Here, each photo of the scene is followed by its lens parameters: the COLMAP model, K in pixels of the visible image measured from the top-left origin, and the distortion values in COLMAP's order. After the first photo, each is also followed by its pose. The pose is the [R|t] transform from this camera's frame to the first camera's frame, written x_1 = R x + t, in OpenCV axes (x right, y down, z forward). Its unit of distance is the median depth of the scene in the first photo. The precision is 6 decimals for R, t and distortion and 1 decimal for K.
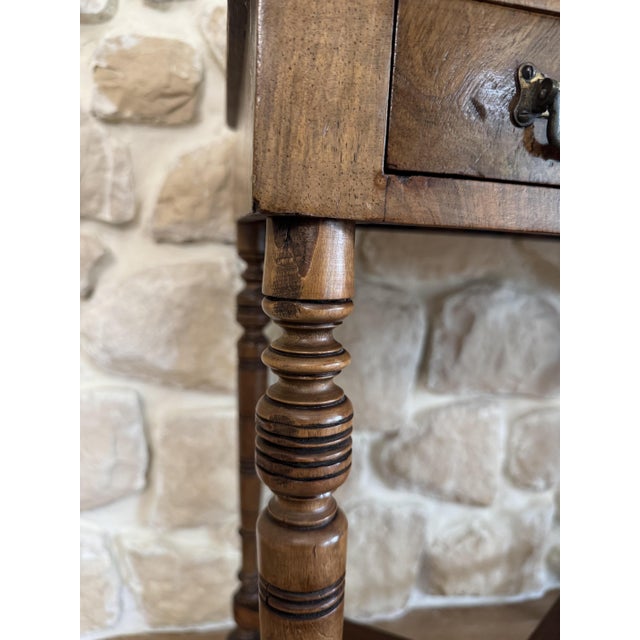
lens RADIAL K [[446.1, 0, 309.5], [0, 446.1, 325.9], [0, 0, 1]] dist [-0.018708, -0.000934]
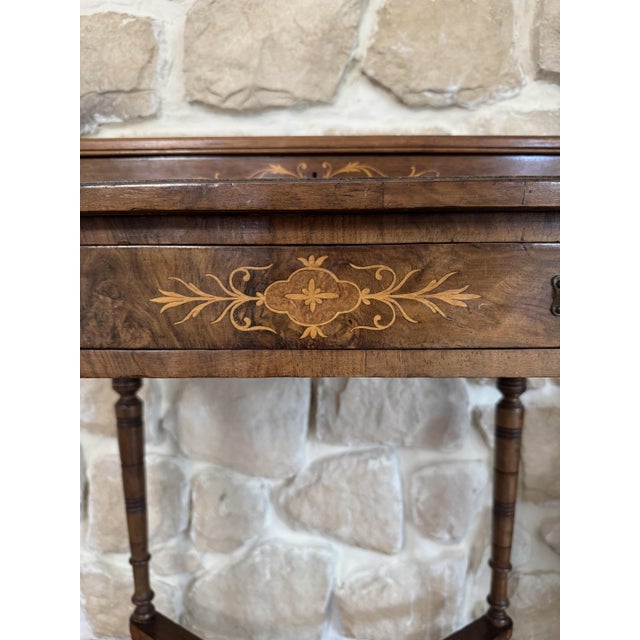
lens RADIAL K [[459.5, 0, 281.0], [0, 459.5, 321.2], [0, 0, 1]] dist [-0.031378, 0.002236]
pose [[0.976751, -0.036014, -0.211330, 0.428802], [0.020974, 0.997113, -0.072982, -0.071920], [0.213348, 0.066853, 0.974686, -0.146440]]
